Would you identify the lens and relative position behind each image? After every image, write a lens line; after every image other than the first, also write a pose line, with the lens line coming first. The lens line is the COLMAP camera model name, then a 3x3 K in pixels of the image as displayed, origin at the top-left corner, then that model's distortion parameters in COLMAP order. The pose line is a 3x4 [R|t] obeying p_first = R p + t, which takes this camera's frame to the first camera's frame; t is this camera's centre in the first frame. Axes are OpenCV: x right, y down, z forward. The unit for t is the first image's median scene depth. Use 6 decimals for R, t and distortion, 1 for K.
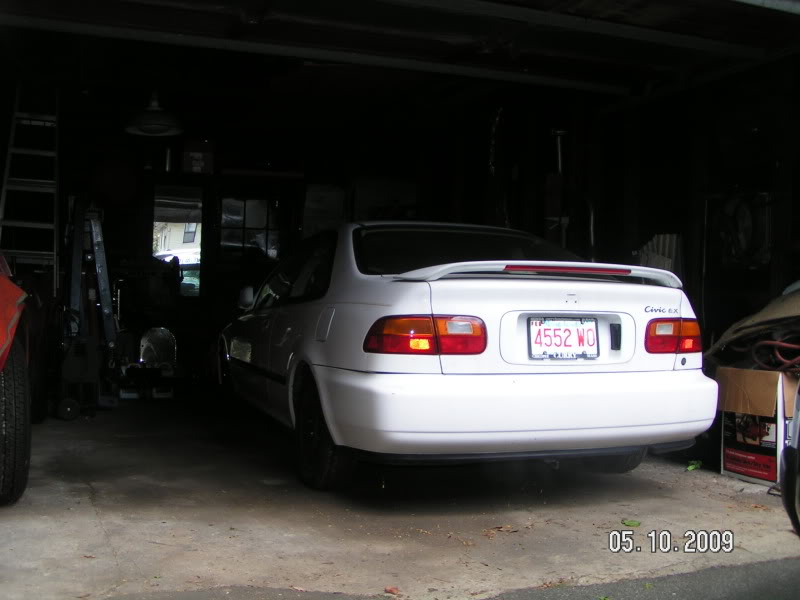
lens RADIAL K [[899.3, 0, 400.0], [0, 899.3, 300.0], [0, 0, 1]] dist [-0.215955, 0.282411]
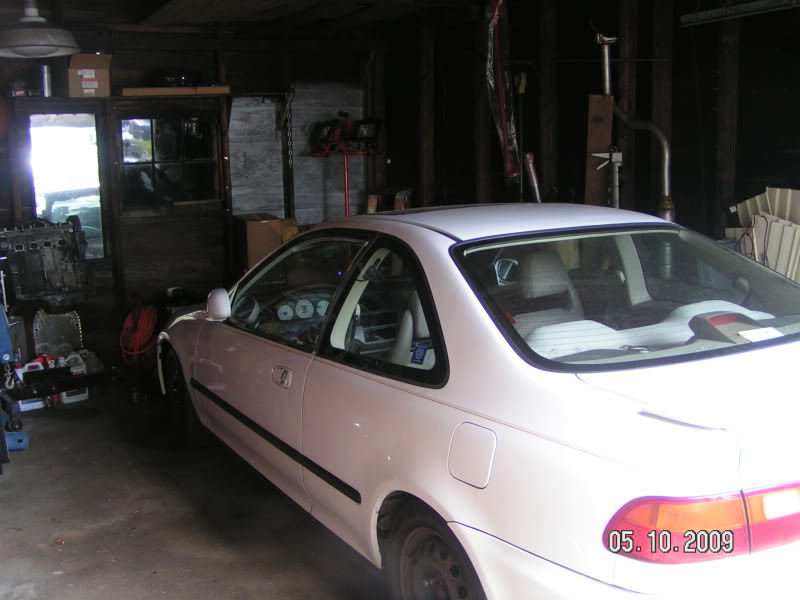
lens RADIAL K [[899.3, 0, 400.0], [0, 899.3, 300.0], [0, 0, 1]] dist [-0.215955, 0.282411]
pose [[0.982697, -0.080301, 0.166905, -0.125482], [0.051707, 0.984242, 0.169100, -0.099412], [-0.177854, -0.157544, 0.971364, 0.256922]]
